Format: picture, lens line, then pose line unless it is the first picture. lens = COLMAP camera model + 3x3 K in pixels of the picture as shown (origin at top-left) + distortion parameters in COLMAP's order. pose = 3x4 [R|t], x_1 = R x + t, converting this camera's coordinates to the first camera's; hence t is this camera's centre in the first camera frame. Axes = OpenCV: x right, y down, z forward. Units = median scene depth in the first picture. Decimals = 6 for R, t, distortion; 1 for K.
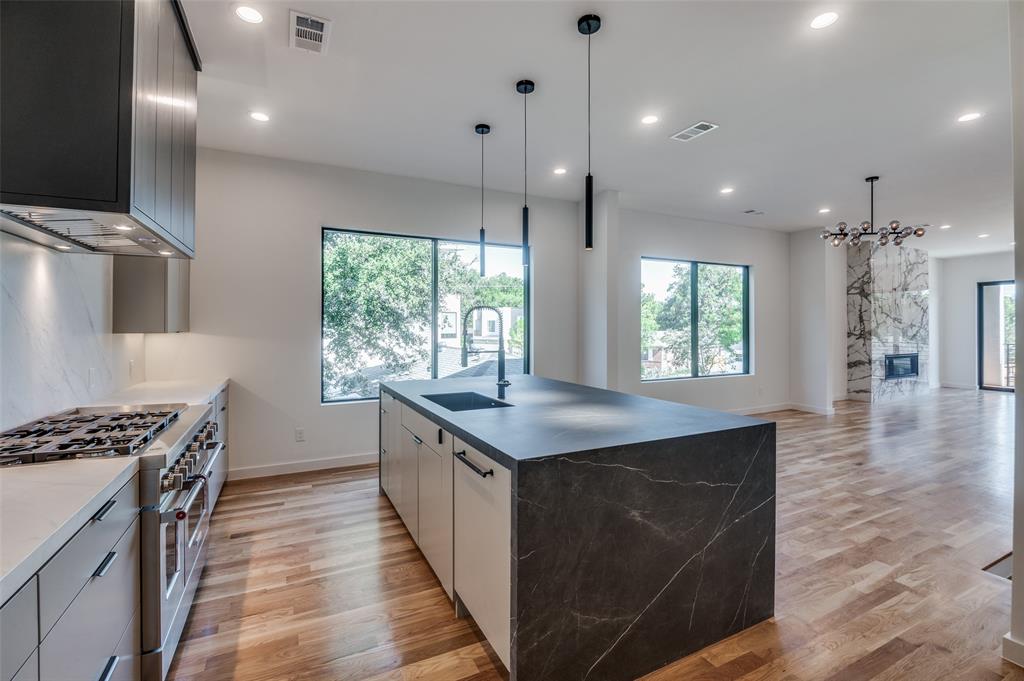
lens RADIAL K [[450.2, 0, 509.1], [0, 450.2, 327.3], [0, 0, 1]] dist [0.004547, -0.001275]
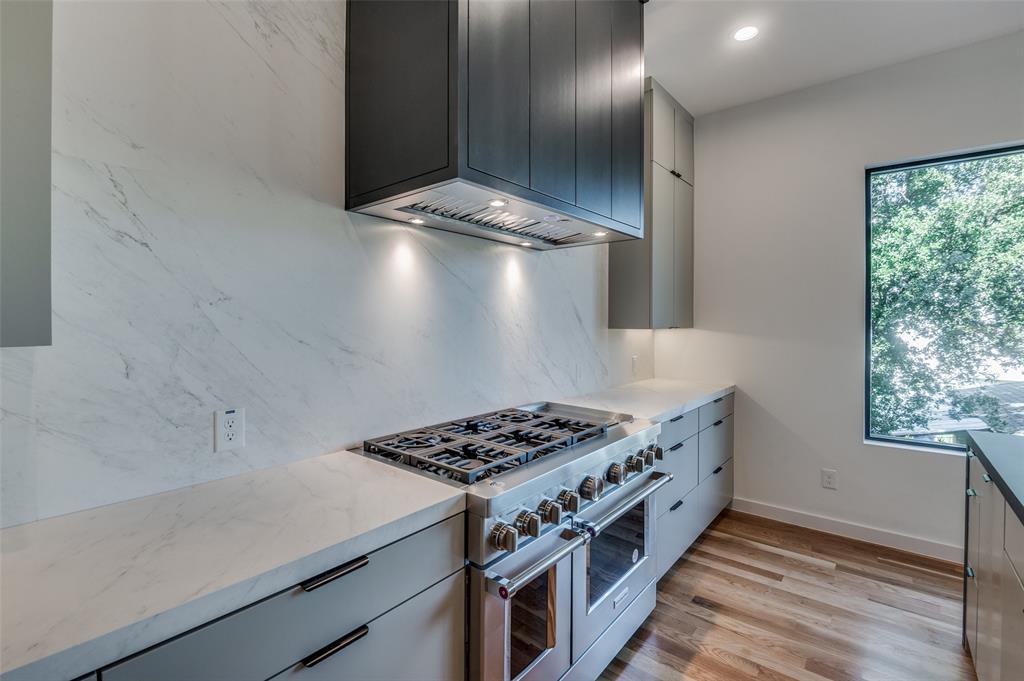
lens RADIAL K [[461.6, 0, 517.3], [0, 461.6, 318.0], [0, 0, 1]] dist [-0.017322, -0.000929]
pose [[0.416852, -0.003142, -0.908969, -0.029939], [-0.003577, 0.999981, -0.005096, -0.002877], [0.908967, 0.005376, 0.416833, 0.313598]]
